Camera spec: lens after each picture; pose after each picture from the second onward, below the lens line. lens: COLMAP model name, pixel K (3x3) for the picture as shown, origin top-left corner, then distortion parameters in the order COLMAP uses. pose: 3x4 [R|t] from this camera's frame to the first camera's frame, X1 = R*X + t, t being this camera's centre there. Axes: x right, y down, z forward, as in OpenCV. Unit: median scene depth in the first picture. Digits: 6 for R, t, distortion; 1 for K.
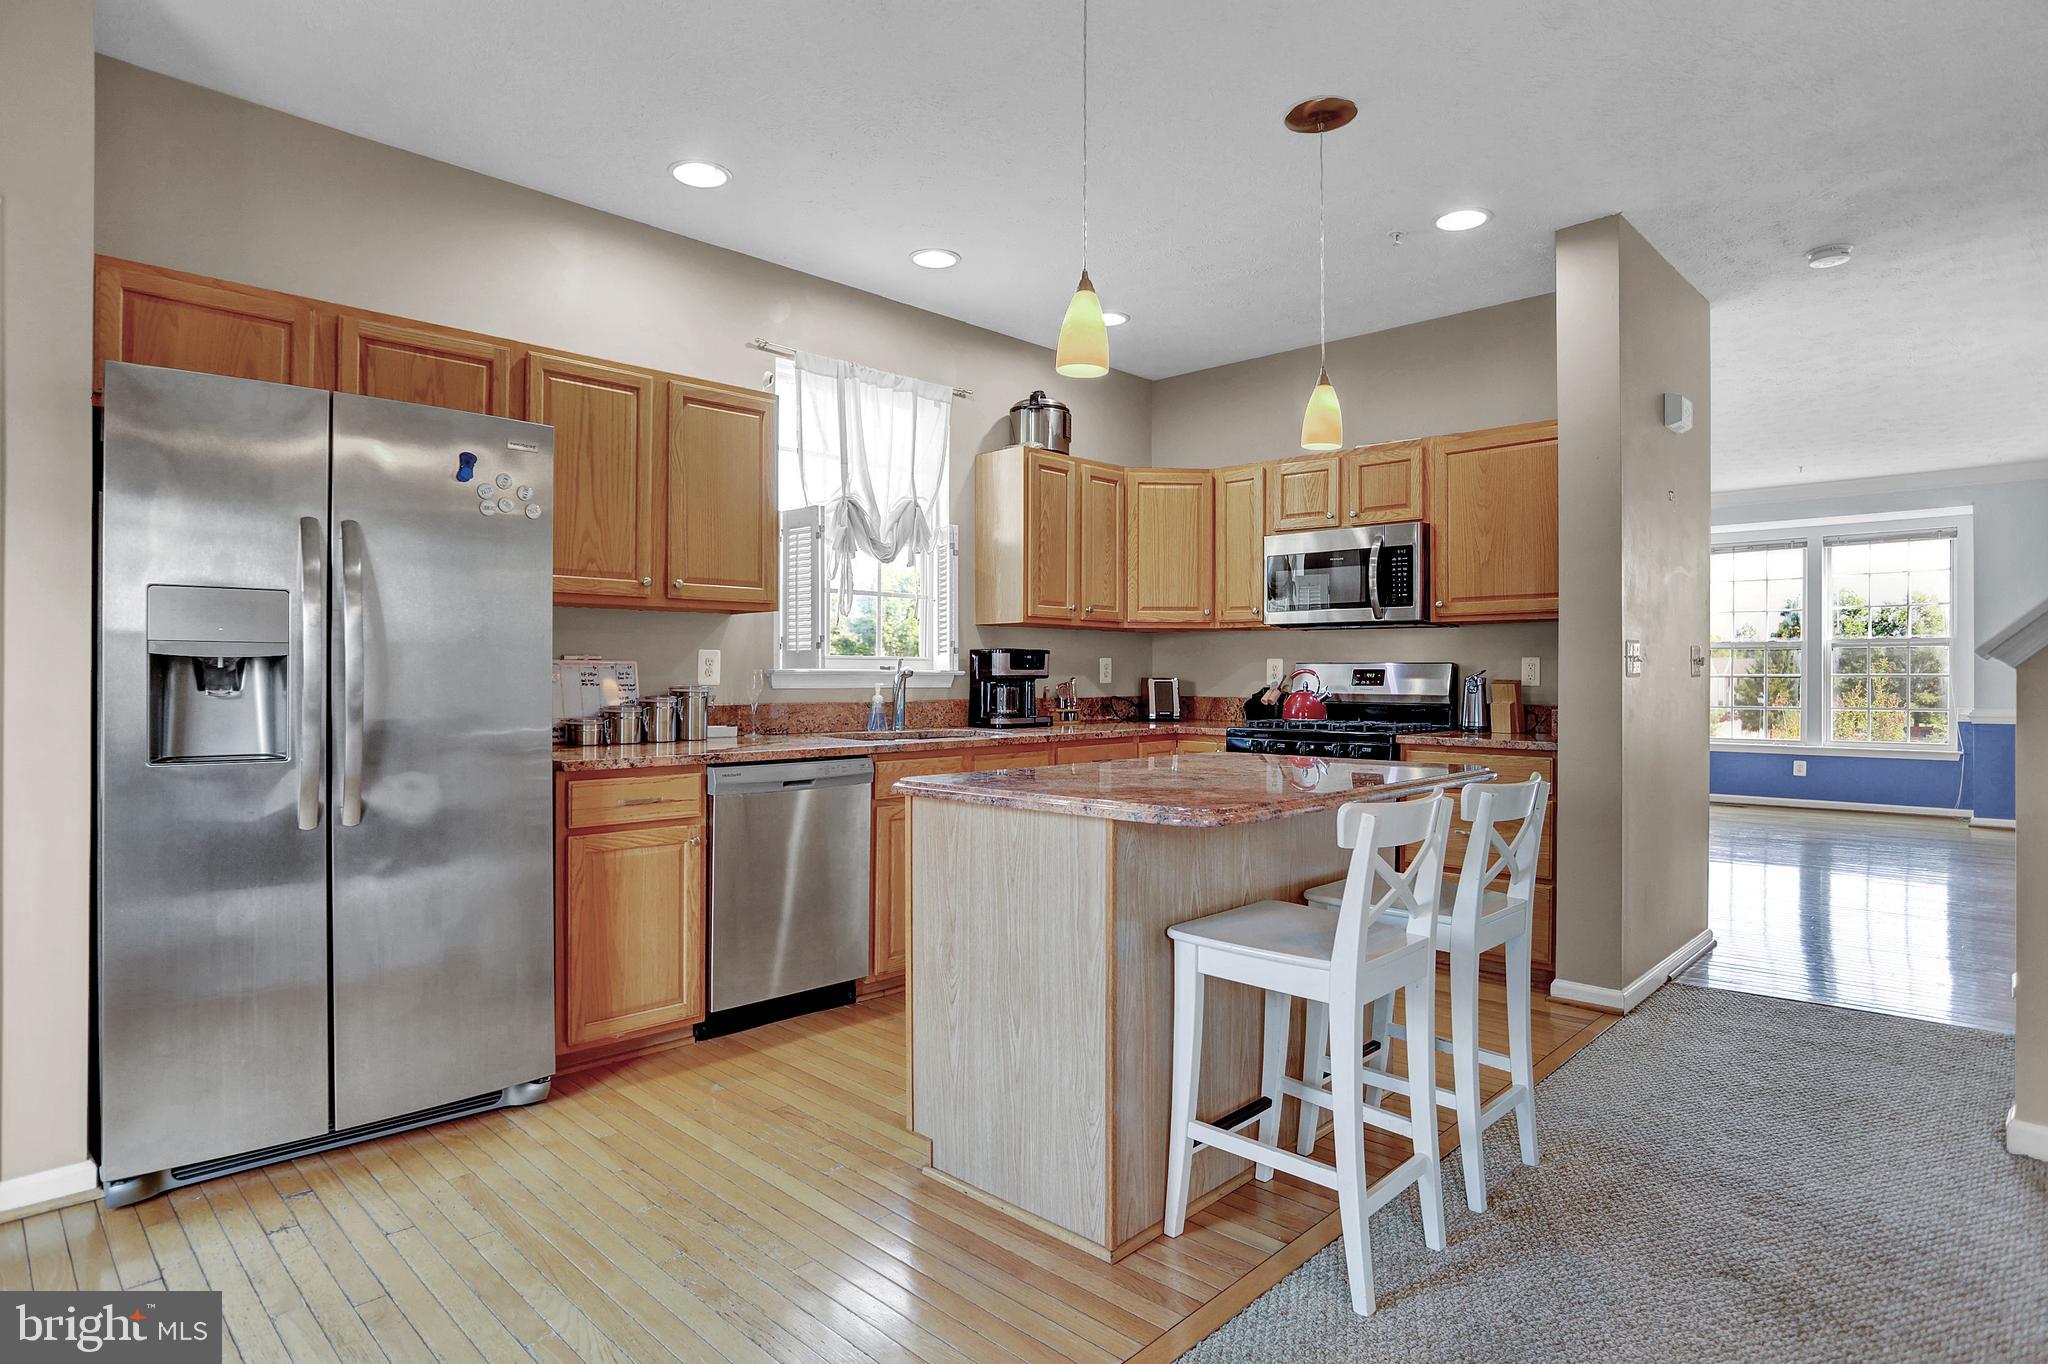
lens RADIAL K [[1107.8, 0, 1023.8], [0, 1107.8, 677.4], [0, 0, 1]] dist [-0.043937, 0.002044]
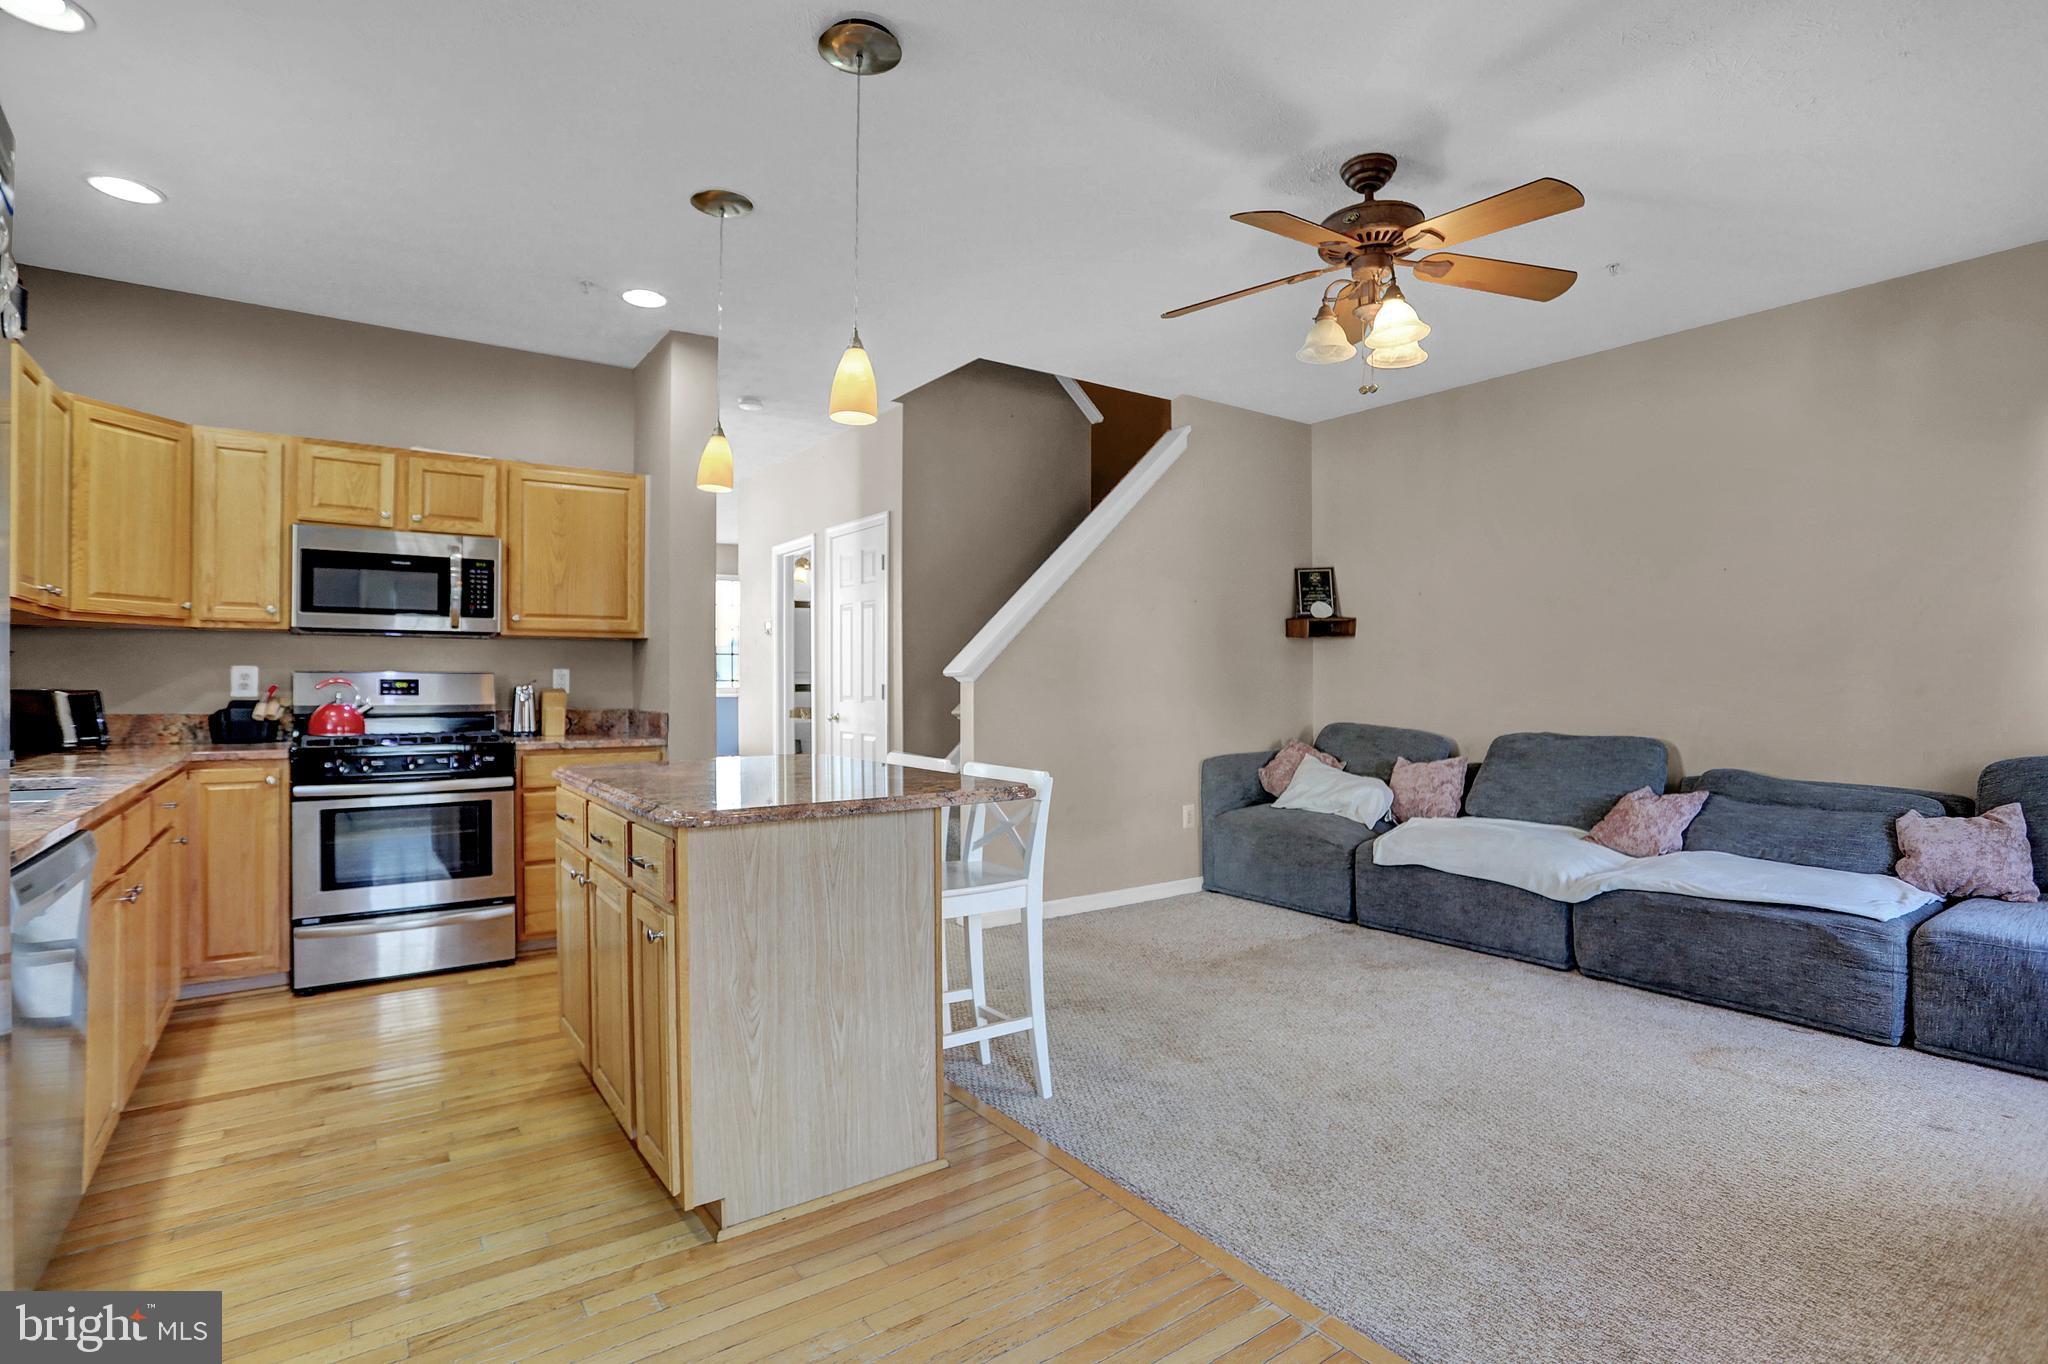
lens RADIAL K [[984.9, 0, 1032.4], [0, 984.9, 684.7], [0, 0, 1]] dist [-0.061895, 0.022545]
pose [[0.163547, -0.005438, 0.986520, -0.469436], [0.002412, 0.999984, 0.005113, -0.005770], [-0.986533, 0.001543, 0.163558, 0.347873]]
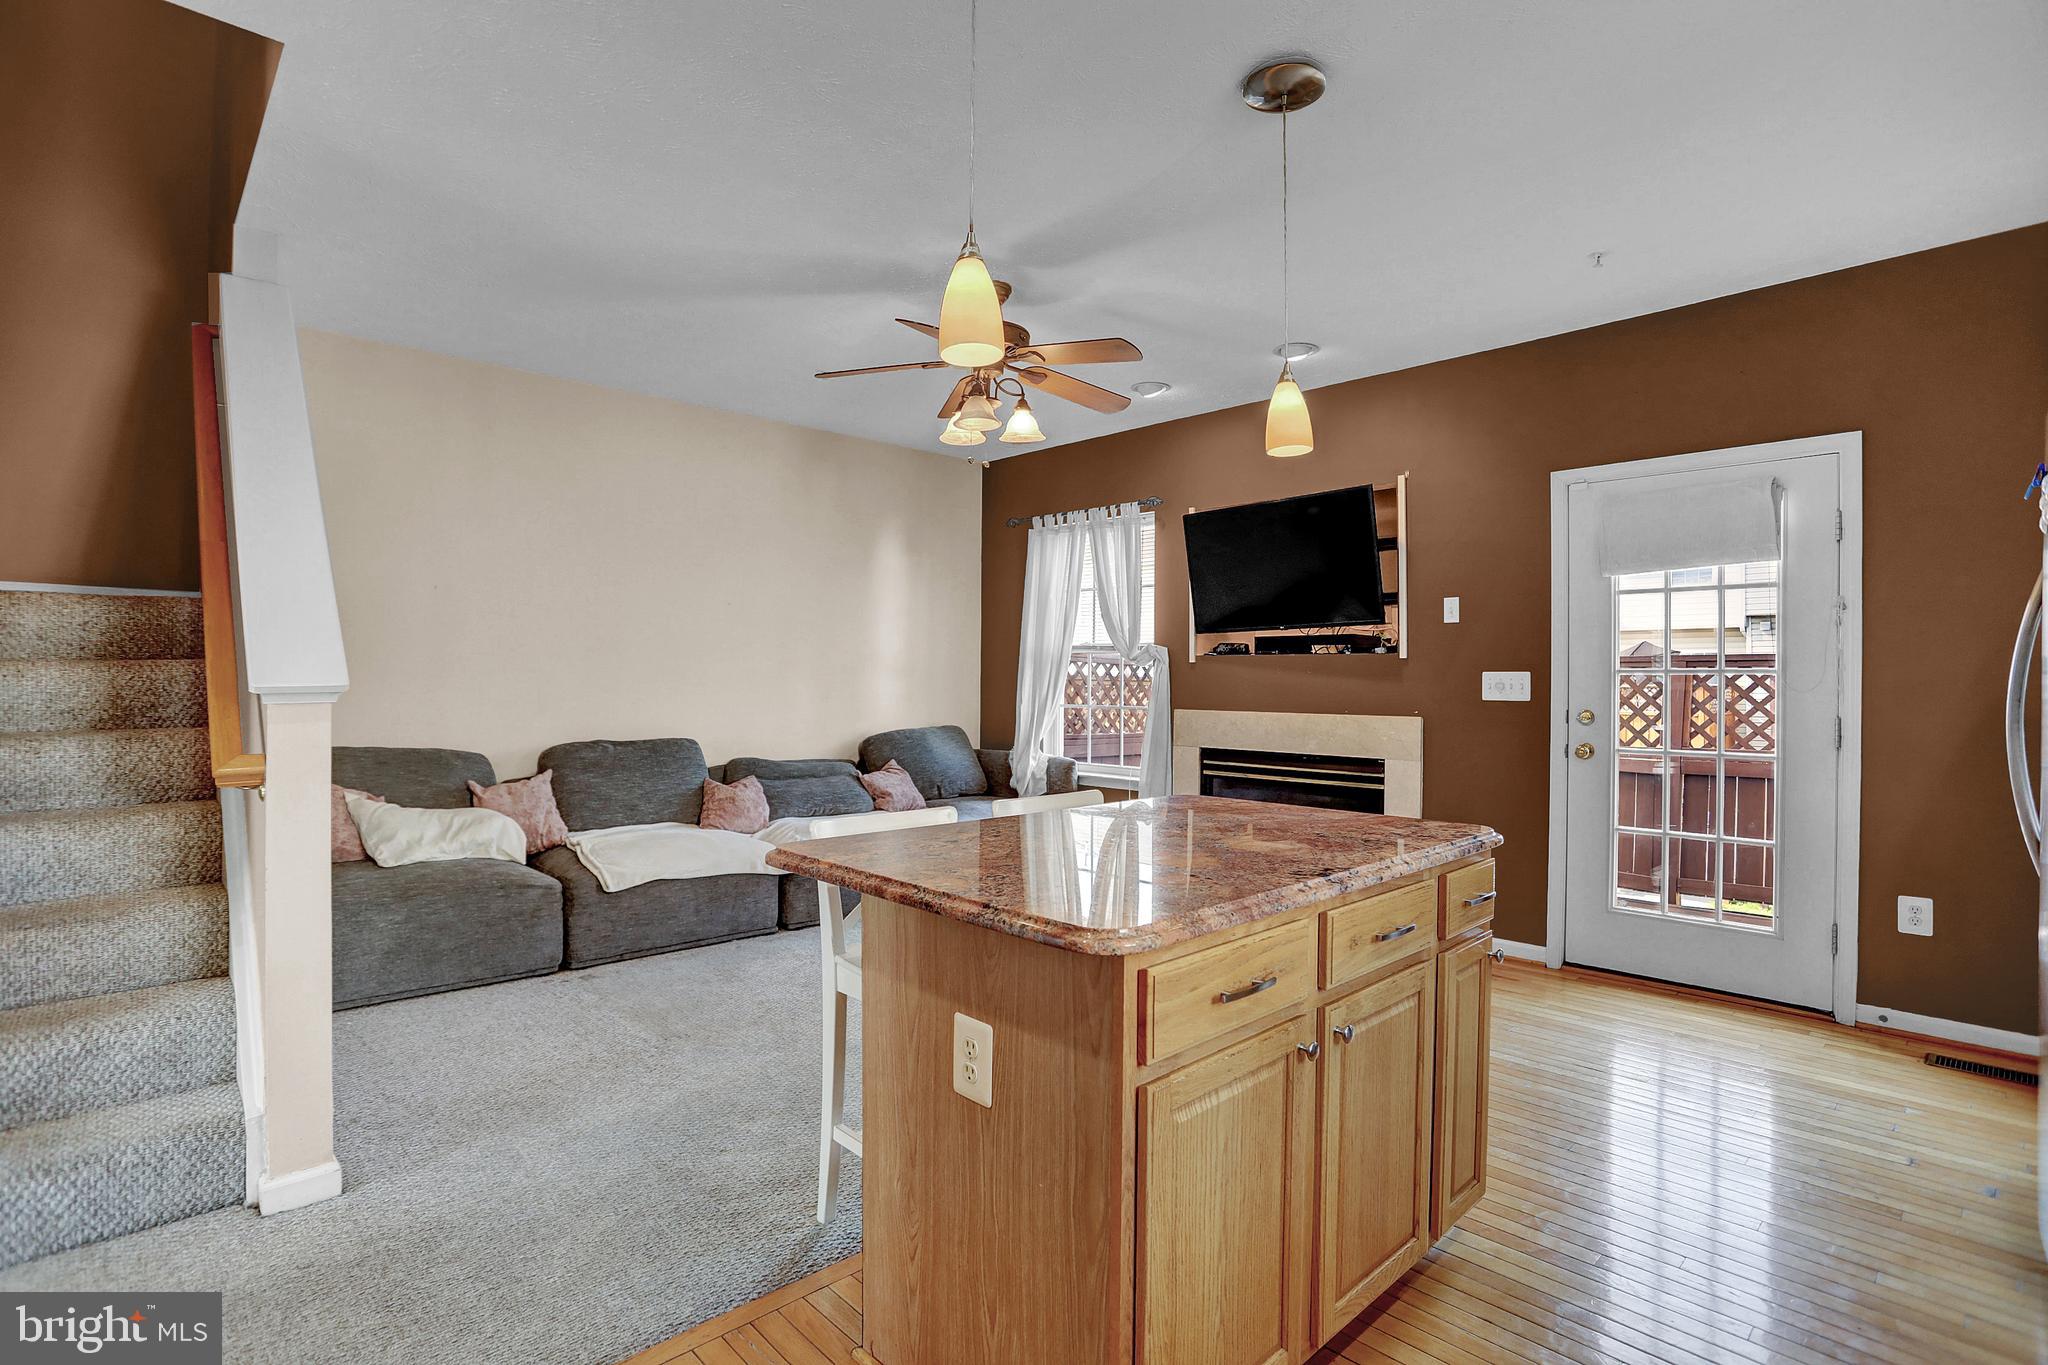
lens RADIAL K [[984.9, 0, 1021.3], [0, 984.9, 683.3], [0, 0, 1]] dist [-0.061895, 0.022545]
pose [[-0.999230, -0.009776, 0.038005, 0.150957], [-0.009743, 0.999952, 0.001063, -0.016948], [-0.038014, 0.000692, -0.999277, 1.057873]]
